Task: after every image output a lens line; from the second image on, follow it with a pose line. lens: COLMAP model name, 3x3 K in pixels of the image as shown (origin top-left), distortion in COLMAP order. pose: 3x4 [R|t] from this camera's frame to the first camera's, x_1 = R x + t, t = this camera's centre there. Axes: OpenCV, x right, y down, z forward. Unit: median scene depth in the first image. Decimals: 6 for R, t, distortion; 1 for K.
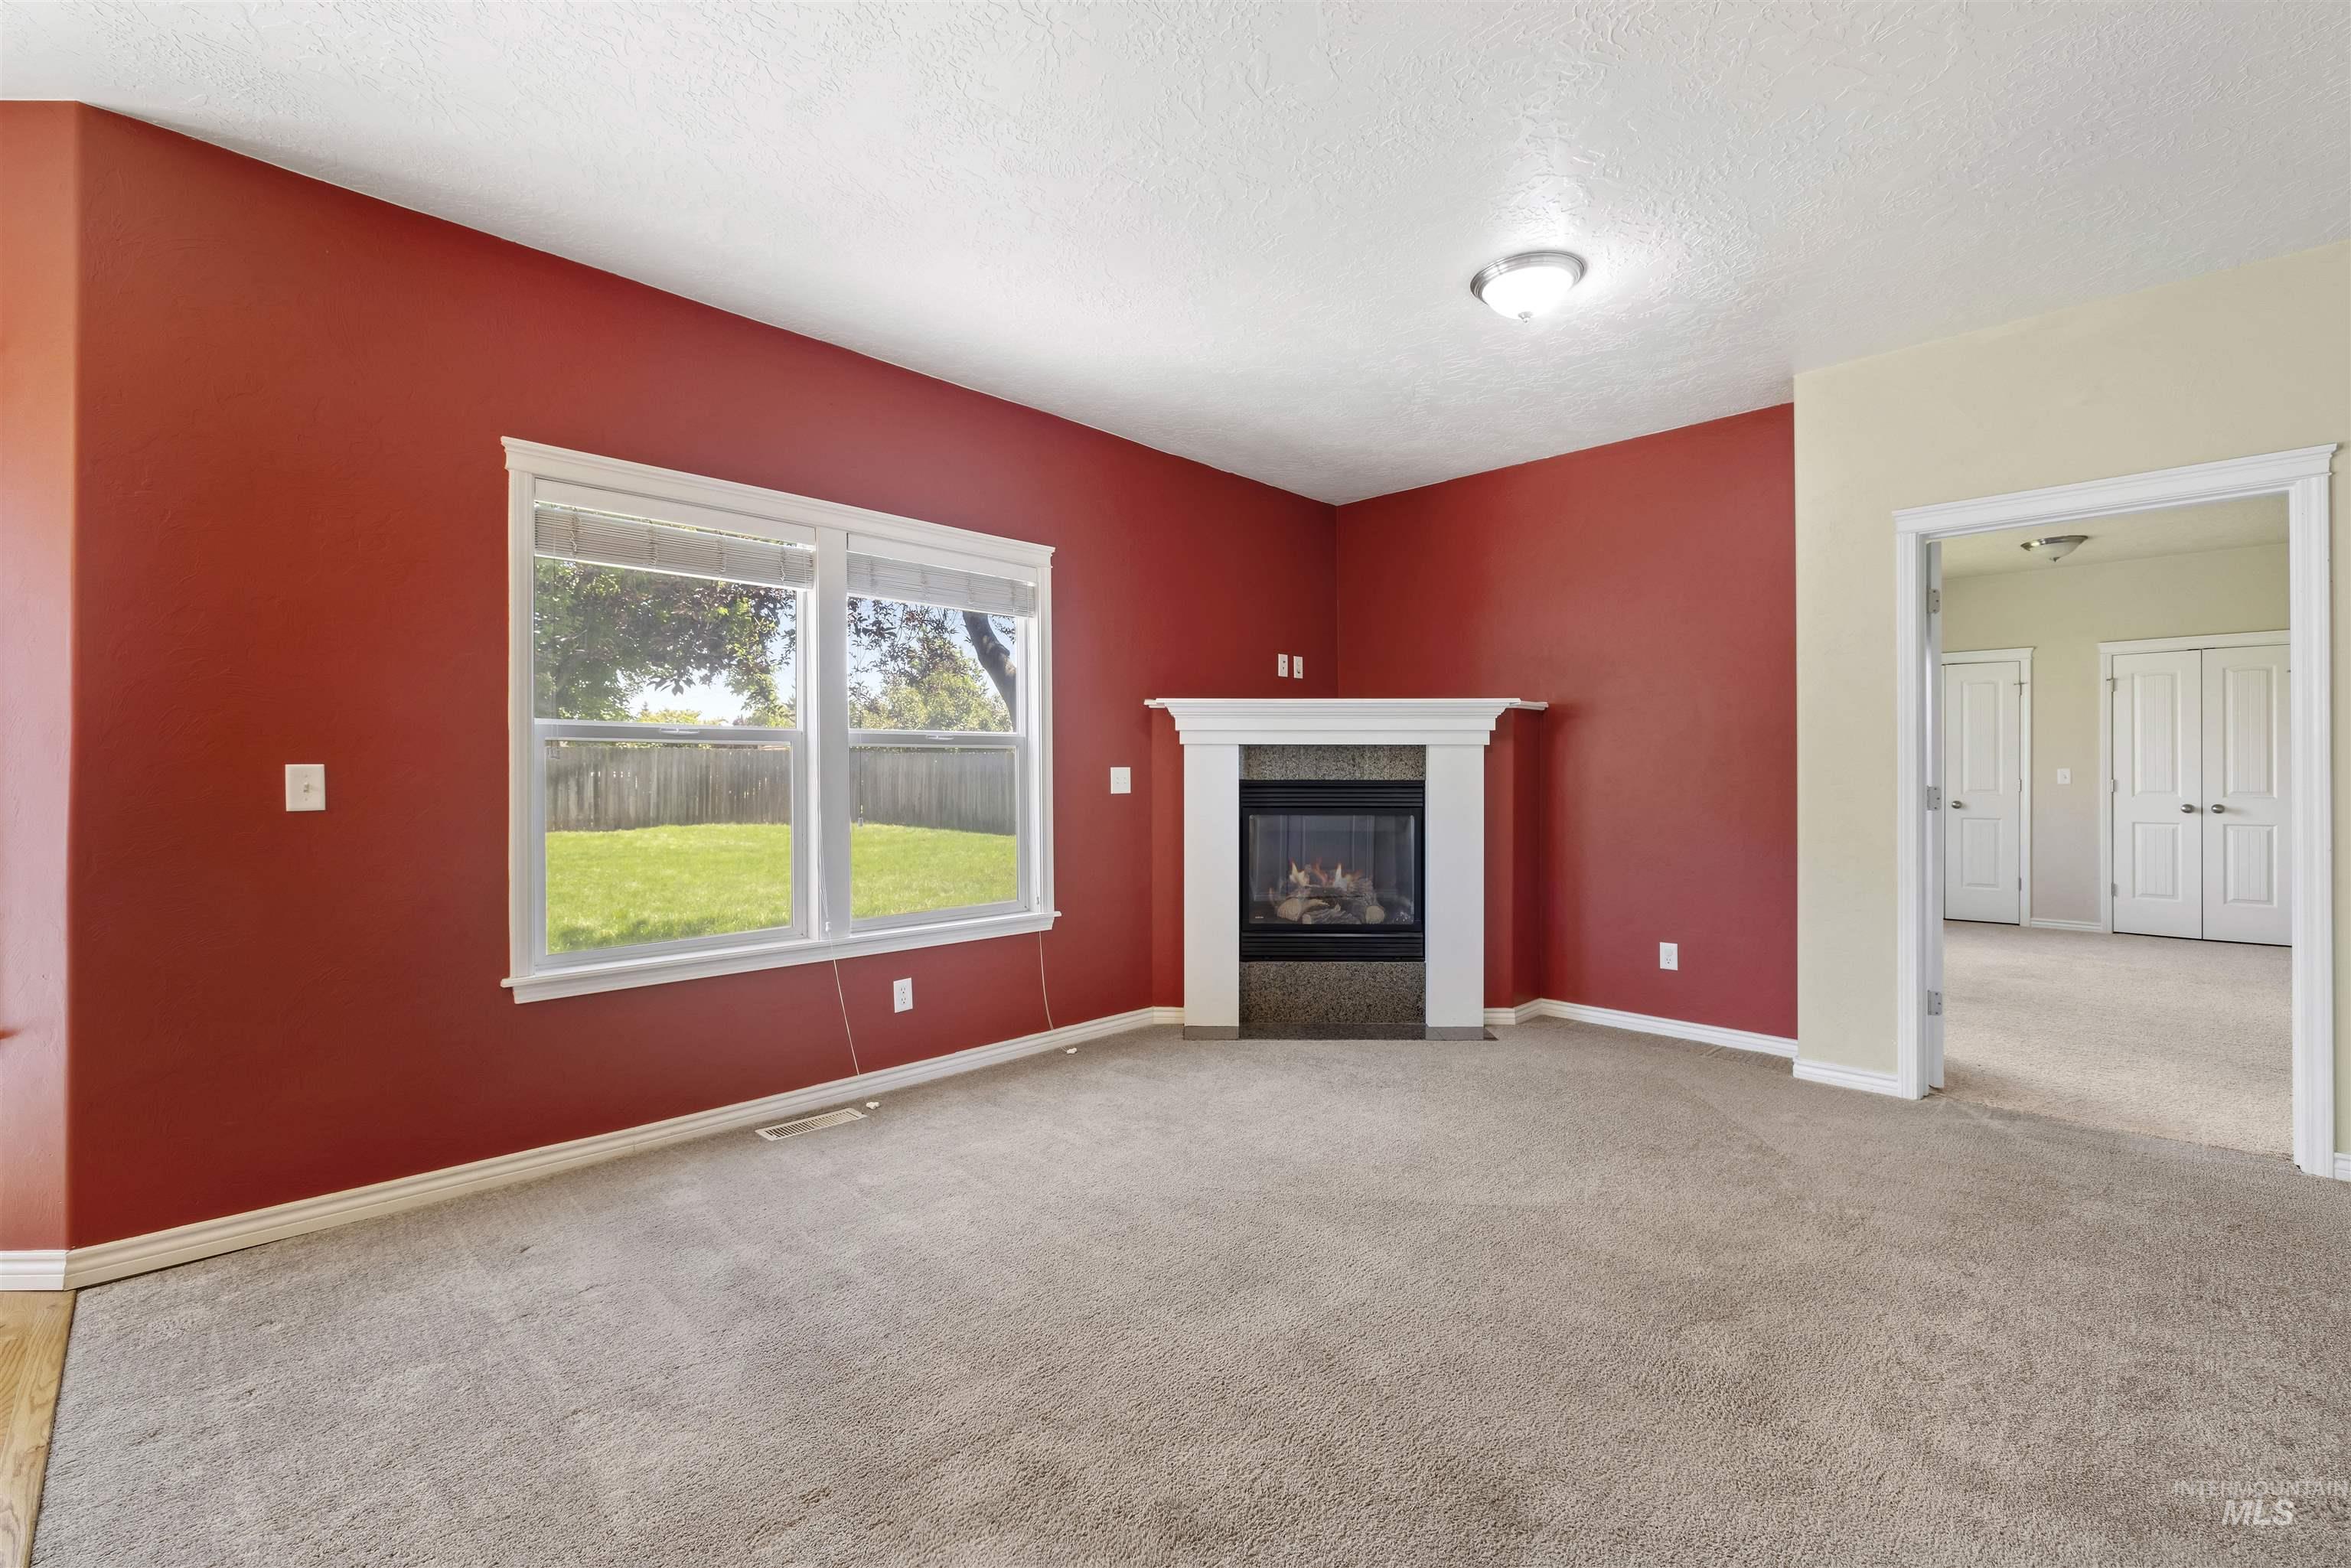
lens RADIAL K [[1009.7, 0, 1173.9], [0, 1009.7, 776.6], [0, 0, 1]] dist [0.002386, -0.000028]
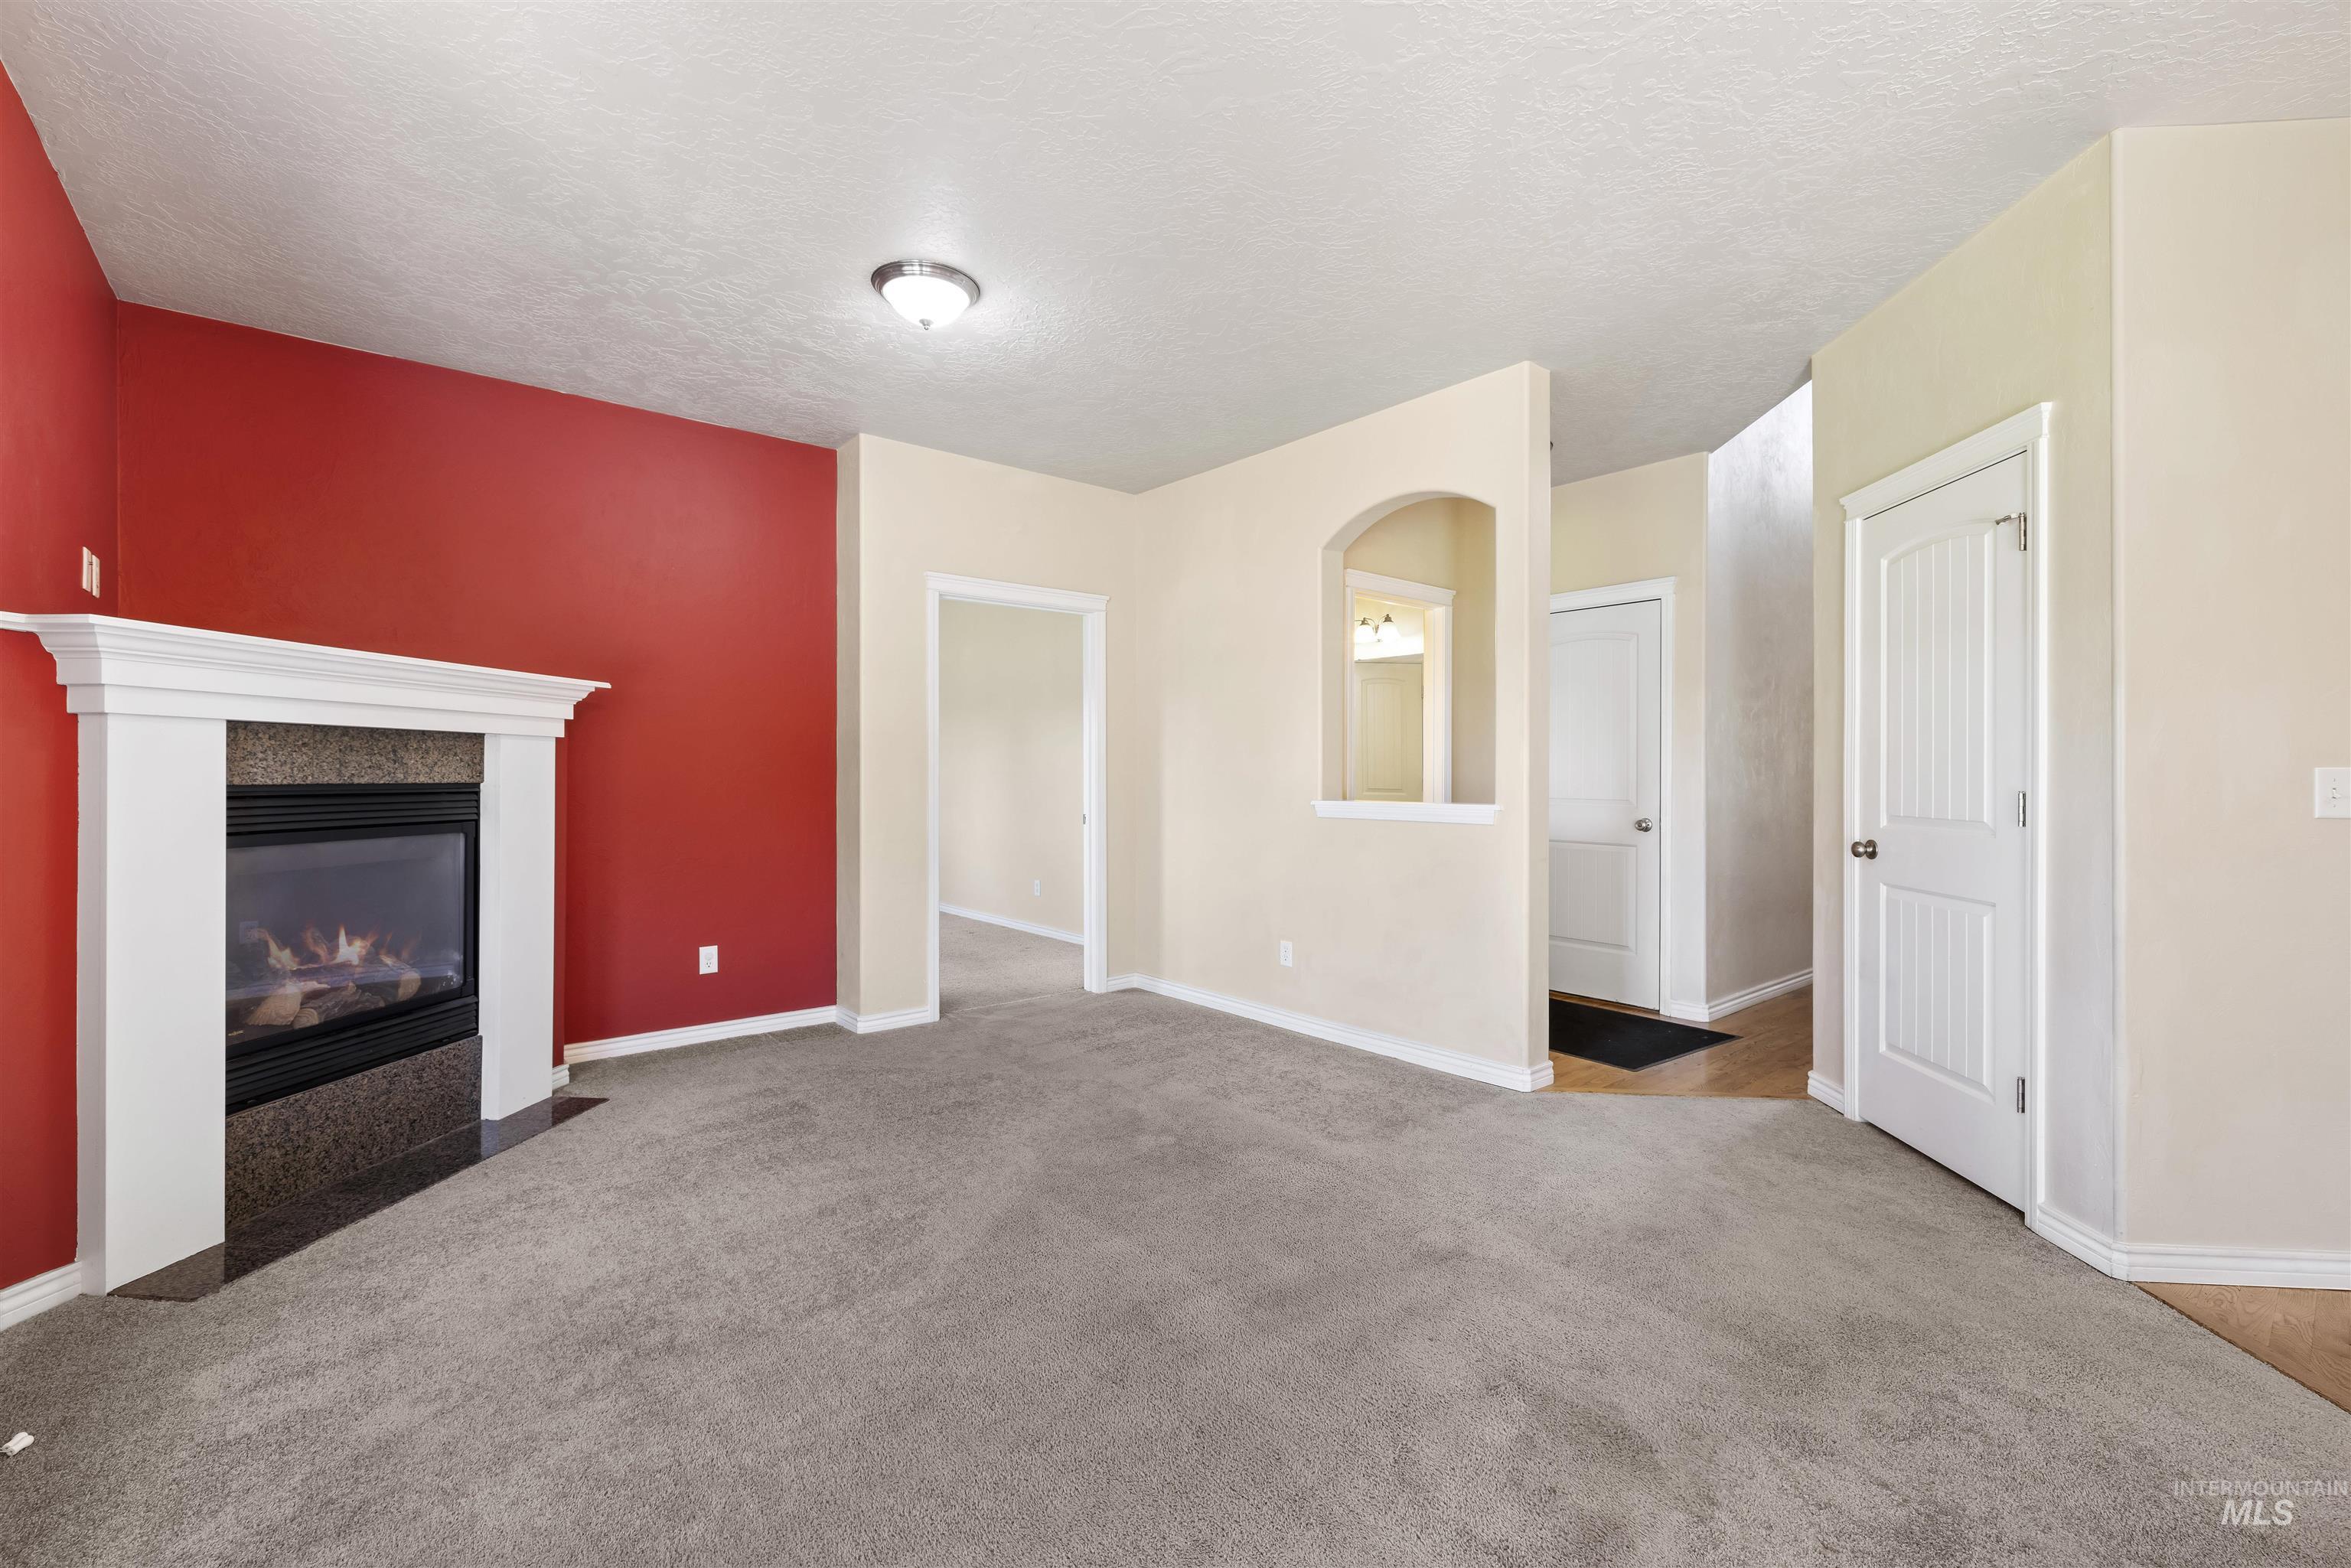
lens RADIAL K [[1009.7, 0, 1171.4], [0, 1009.7, 775.0], [0, 0, 1]] dist [0.002386, -0.000028]
pose [[0.094186, -0.001417, 0.995554, -0.428628], [0.002000, 0.999997, 0.001234, -0.001990], [-0.995553, 0.001875, 0.094189, 0.444459]]
